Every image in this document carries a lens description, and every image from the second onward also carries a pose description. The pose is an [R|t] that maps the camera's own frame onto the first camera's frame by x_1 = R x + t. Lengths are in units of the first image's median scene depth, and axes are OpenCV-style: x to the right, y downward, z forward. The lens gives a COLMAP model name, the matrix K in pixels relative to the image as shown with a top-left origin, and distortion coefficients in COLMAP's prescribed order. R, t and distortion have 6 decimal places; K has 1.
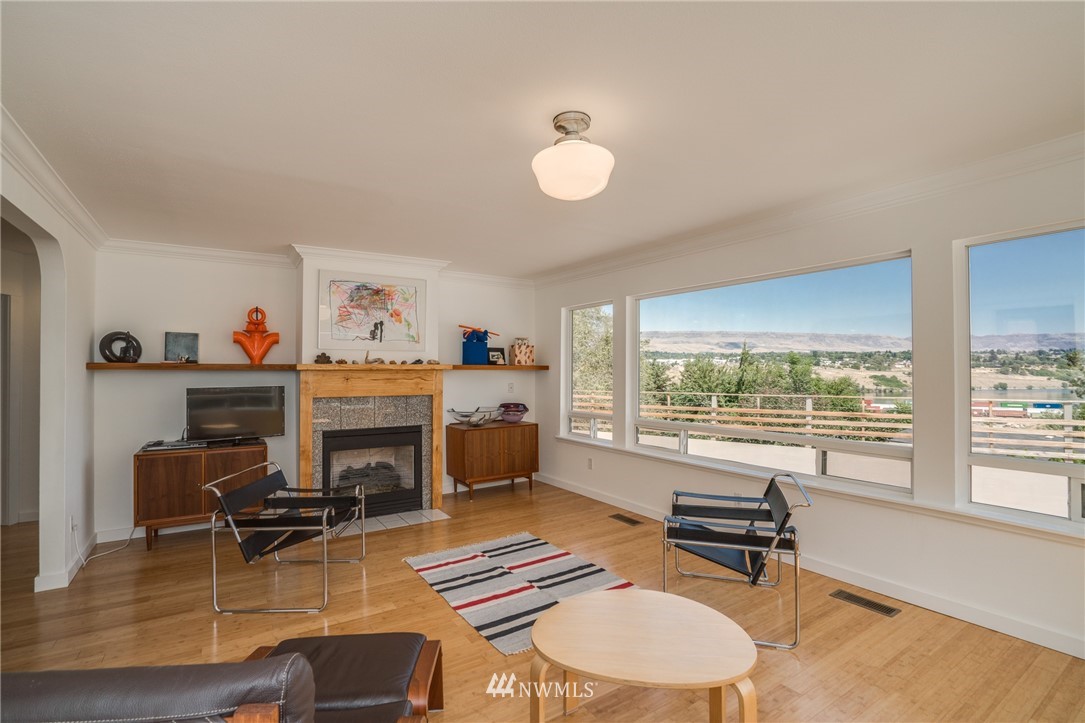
lens RADIAL K [[500.6, 0, 538.3], [0, 500.6, 366.0], [0, 0, 1]] dist [-0.031732, 0.004708]
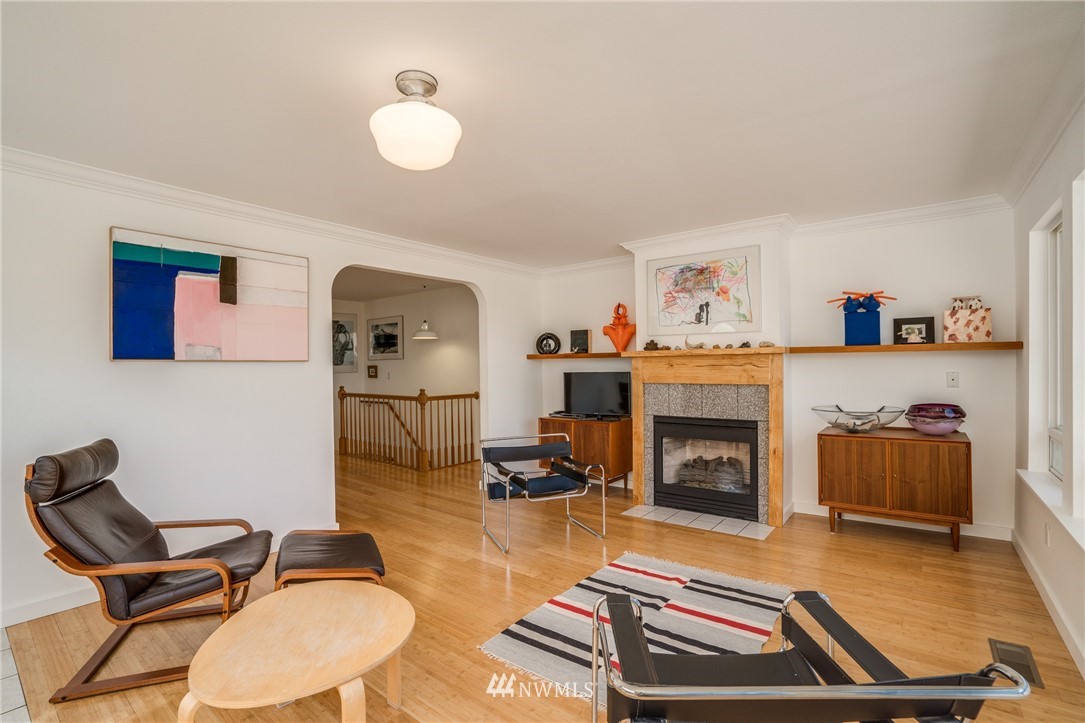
lens RADIAL K [[500.6, 0, 539.5], [0, 500.6, 359.4], [0, 0, 1]] dist [-0.031732, 0.004708]
pose [[0.330453, -0.017051, -0.943669, 0.448104], [0.016697, 0.999786, -0.012218, 0.021614], [0.943675, -0.011719, 0.330667, 0.408118]]
